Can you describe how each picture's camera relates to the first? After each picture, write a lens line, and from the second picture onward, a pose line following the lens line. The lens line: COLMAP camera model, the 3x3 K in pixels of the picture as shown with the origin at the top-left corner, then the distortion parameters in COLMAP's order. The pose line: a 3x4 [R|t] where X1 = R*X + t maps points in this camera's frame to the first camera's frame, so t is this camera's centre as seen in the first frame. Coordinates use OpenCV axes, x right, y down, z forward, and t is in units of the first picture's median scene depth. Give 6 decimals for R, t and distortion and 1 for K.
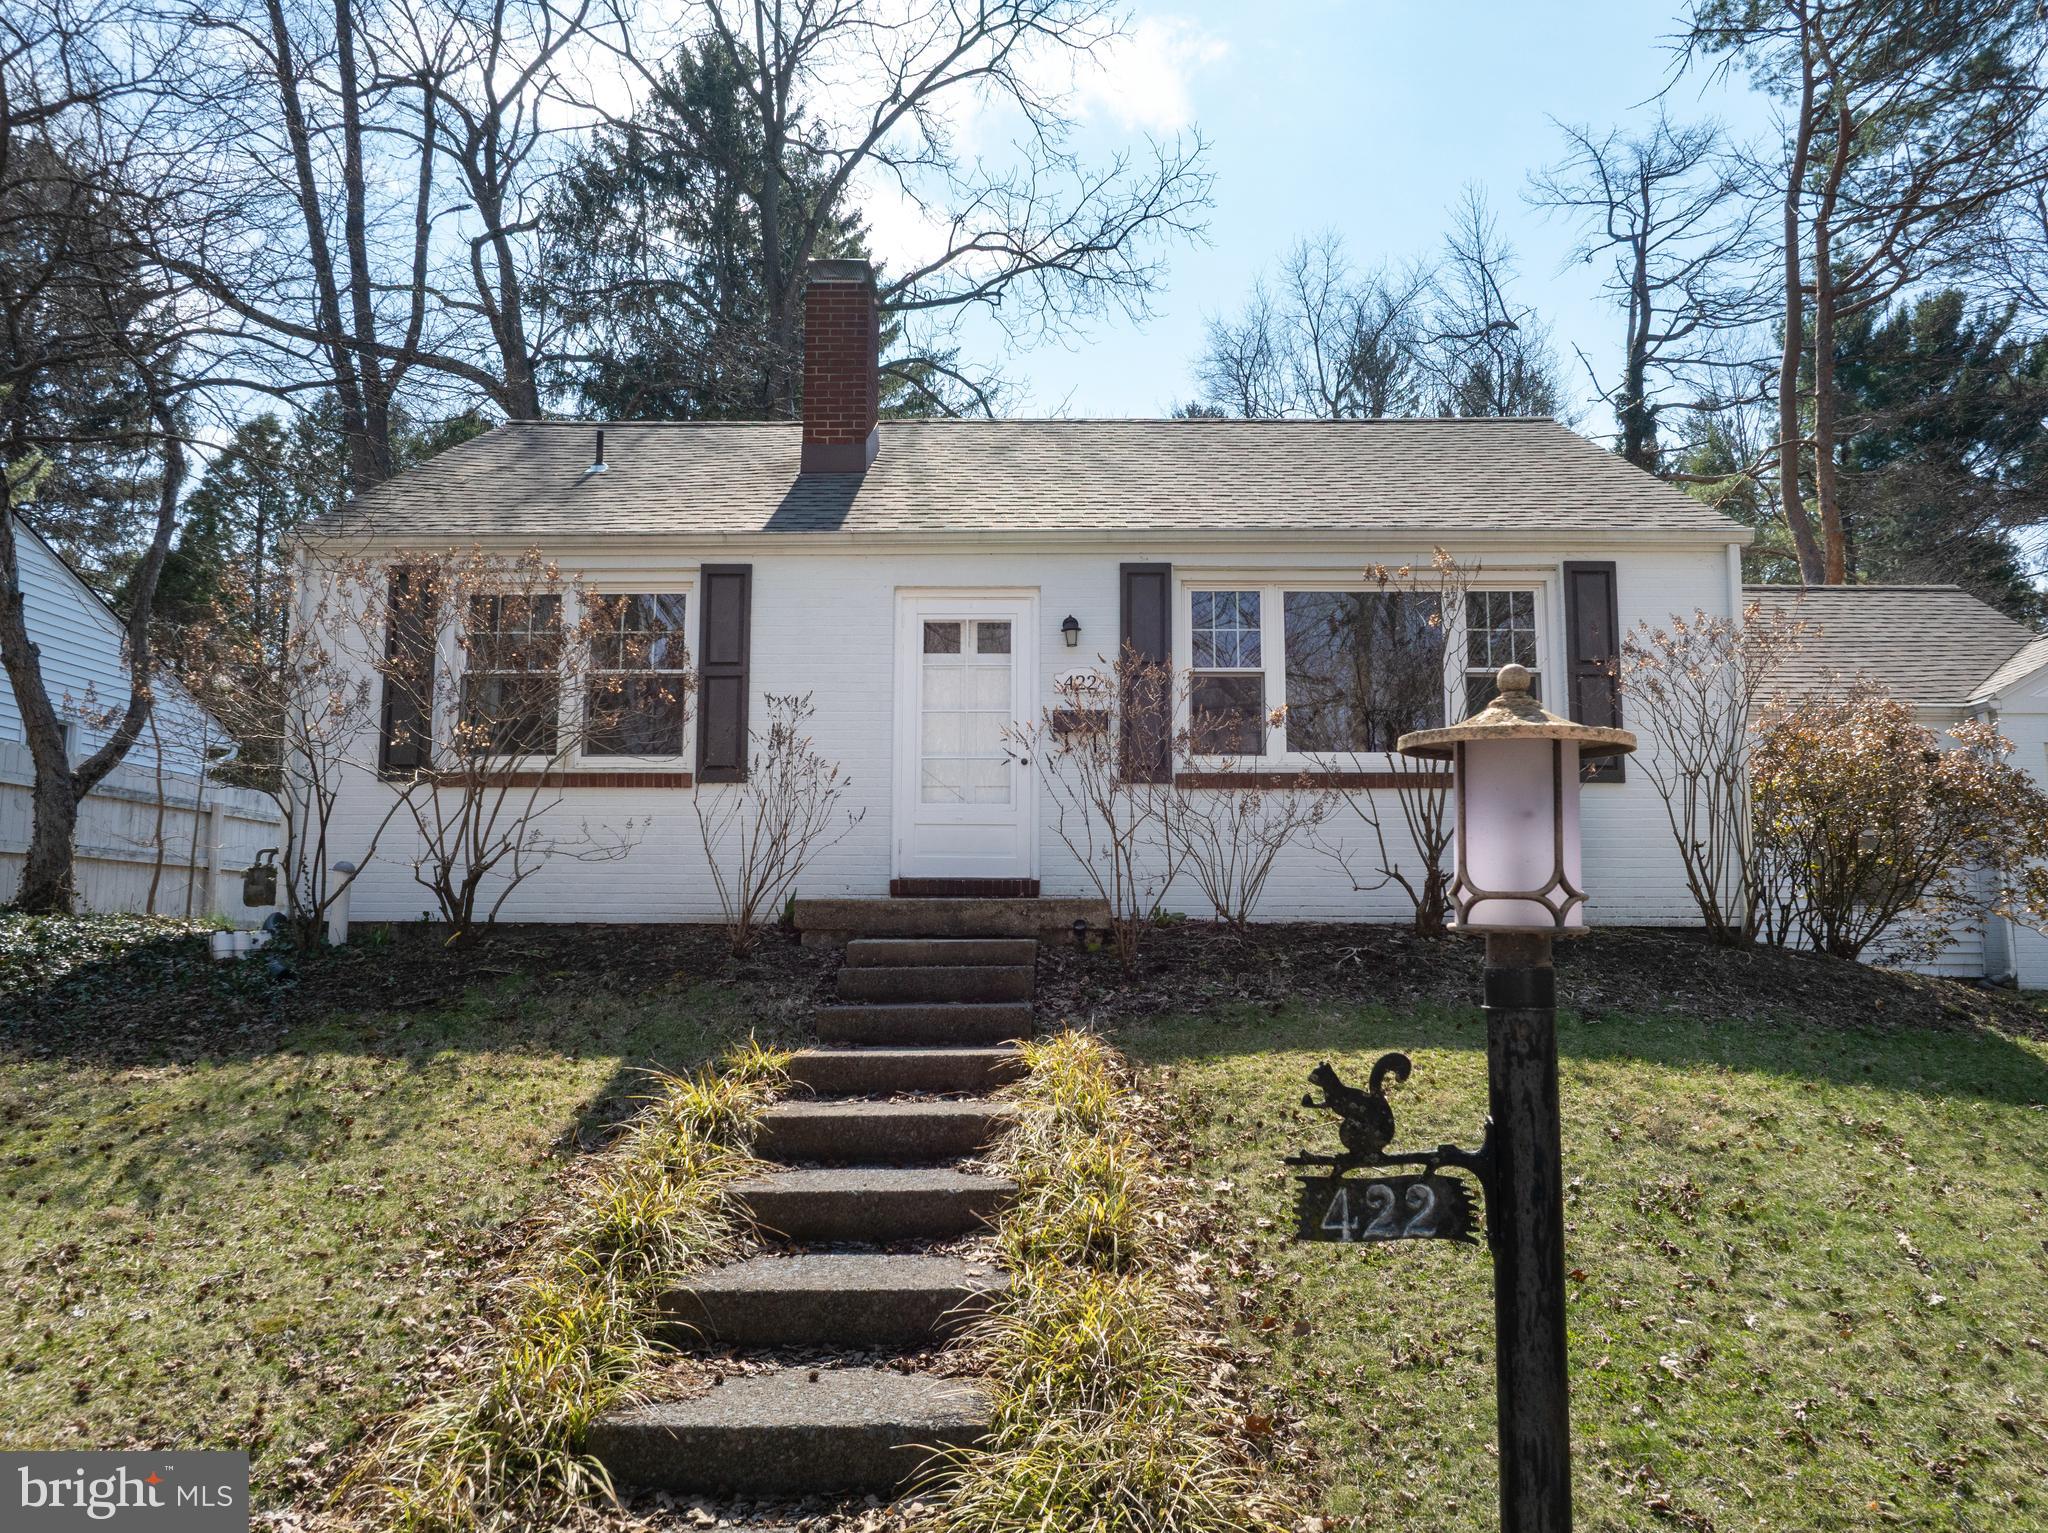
lens RADIAL K [[1421.4, 0, 1024.0], [0, 1421.4, 766.5], [0, 0, 1]] dist [-0.025153, -0.001114]
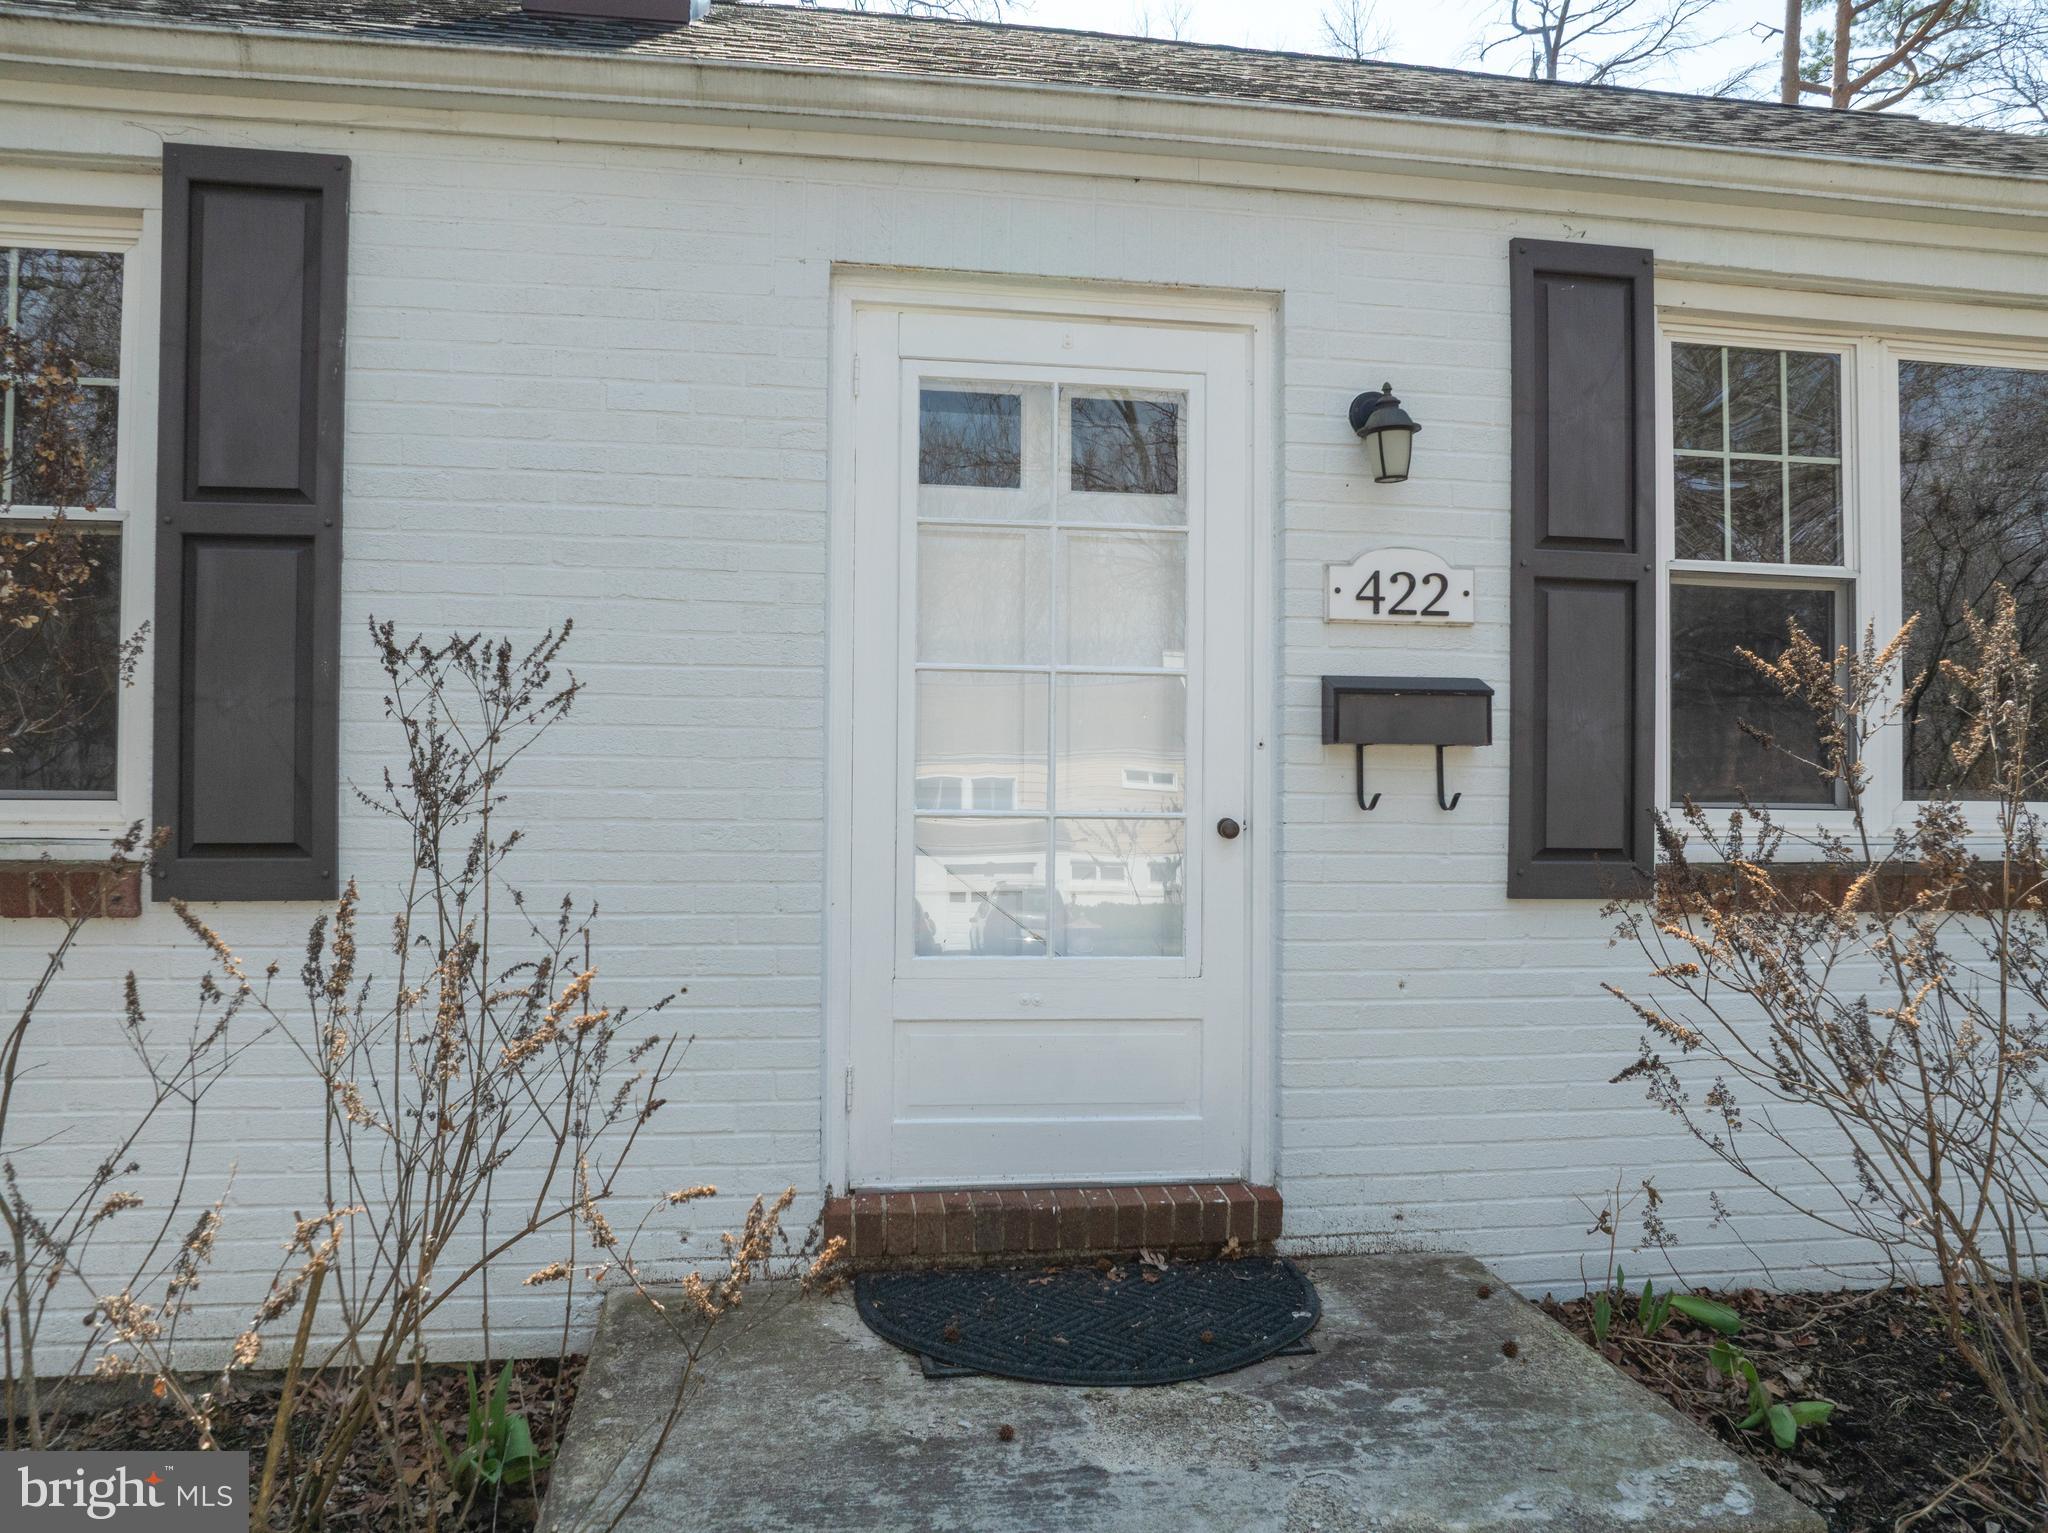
lens RADIAL K [[1421.4, 0, 1024.0], [0, 1421.4, 766.5], [0, 0, 1]] dist [-0.025153, -0.001114]
pose [[0.982994, 0.006574, 0.183520, -0.106106], [-0.025939, 0.994310, 0.103321, -0.050231], [-0.181796, -0.106324, 0.977571, 0.676661]]
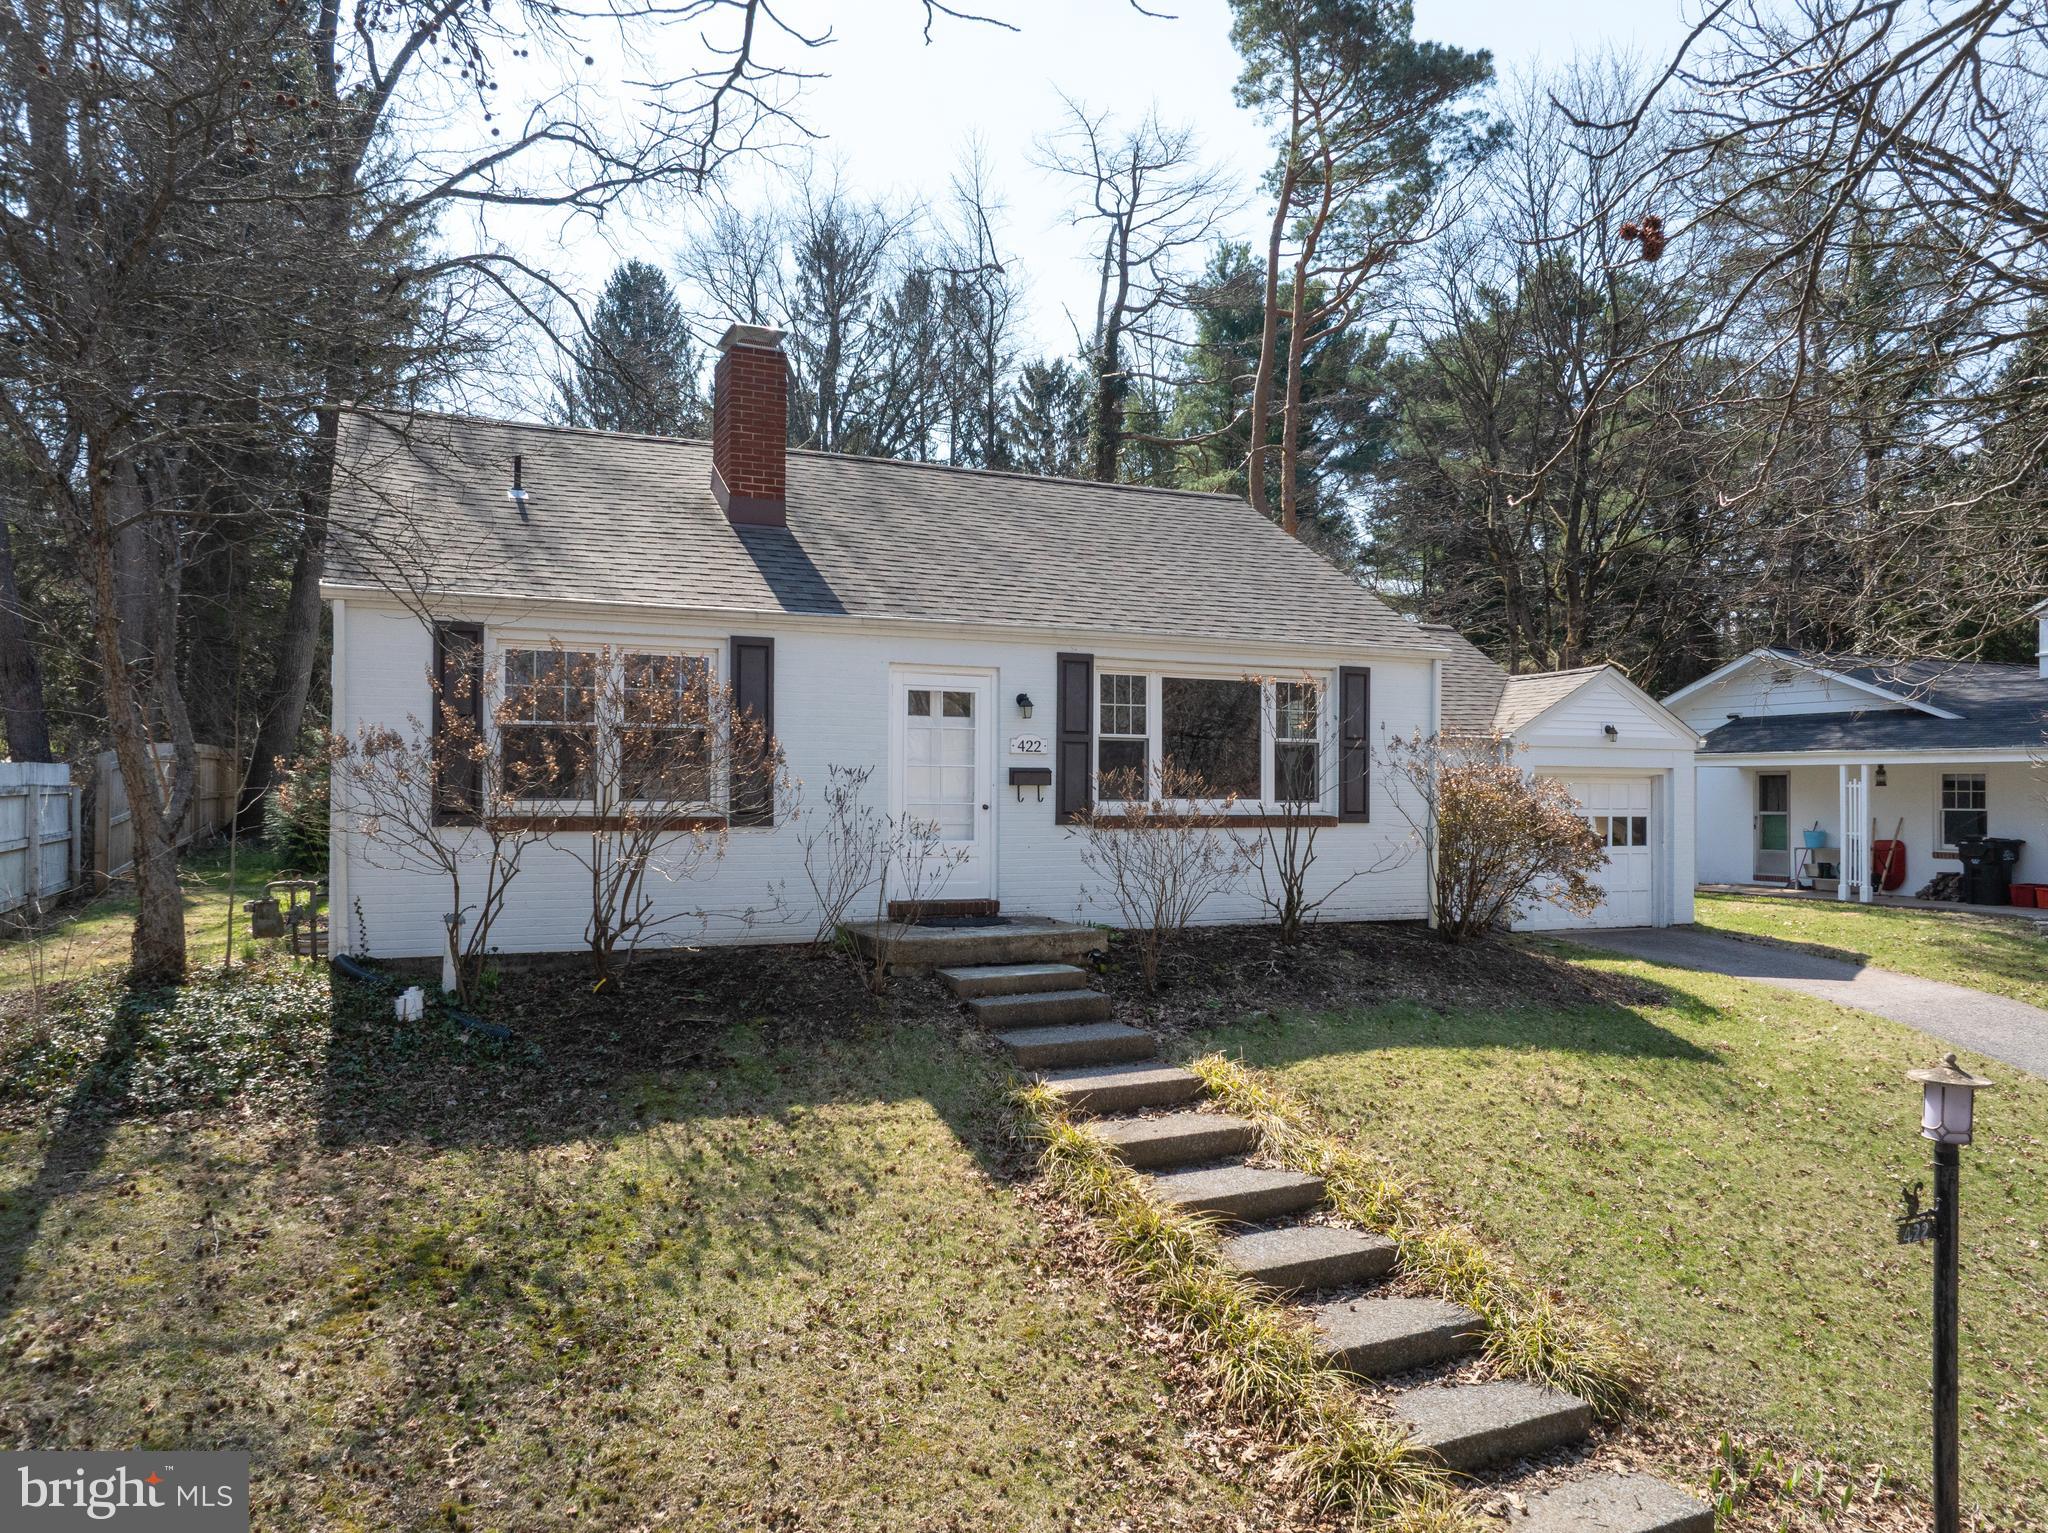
lens RADIAL K [[1428.9, 0, 993.4], [0, 1428.9, 770.4], [0, 0, 1]] dist [0.007131, -0.064381]
pose [[0.905933, 0.005226, 0.423389, -0.528151], [-0.053068, 0.993441, 0.101290, -0.163941], [-0.420082, -0.114230, 0.900268, -0.149947]]
